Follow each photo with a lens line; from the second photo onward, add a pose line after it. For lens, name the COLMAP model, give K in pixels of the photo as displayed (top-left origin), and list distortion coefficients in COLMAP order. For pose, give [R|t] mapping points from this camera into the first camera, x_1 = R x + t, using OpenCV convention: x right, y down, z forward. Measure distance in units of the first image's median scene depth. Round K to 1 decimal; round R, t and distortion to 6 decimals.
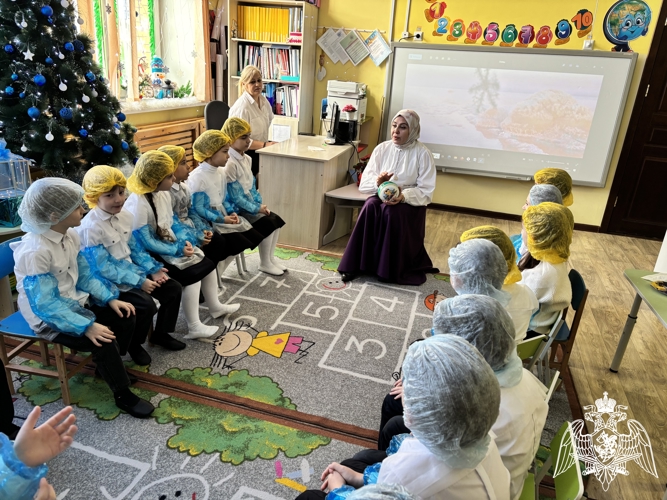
lens RADIAL K [[501.3, 0, 331.5], [0, 501.3, 250.3], [0, 0, 1]] dist [0.052120, -0.052168]
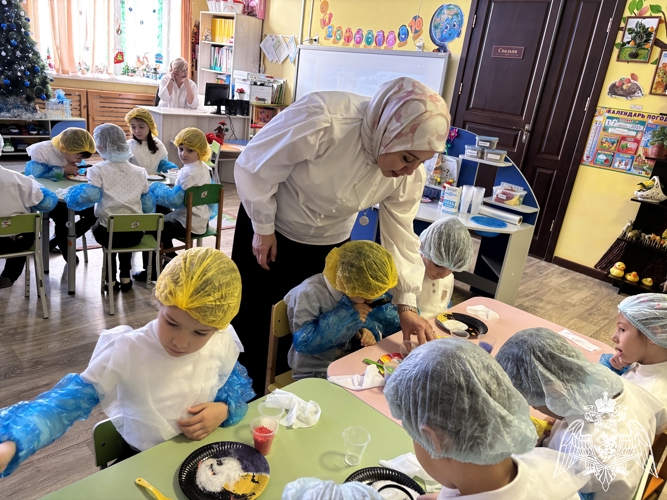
lens RADIAL K [[501.3, 0, 332.5], [0, 501.3, 247.7], [0, 0, 1]] dist [0.052120, -0.052168]
pose [[0.872700, 0.191100, -0.449306, 0.914439], [-0.224845, 0.974137, -0.022399, 0.092708], [0.433405, 0.120572, 0.893097, -0.021195]]
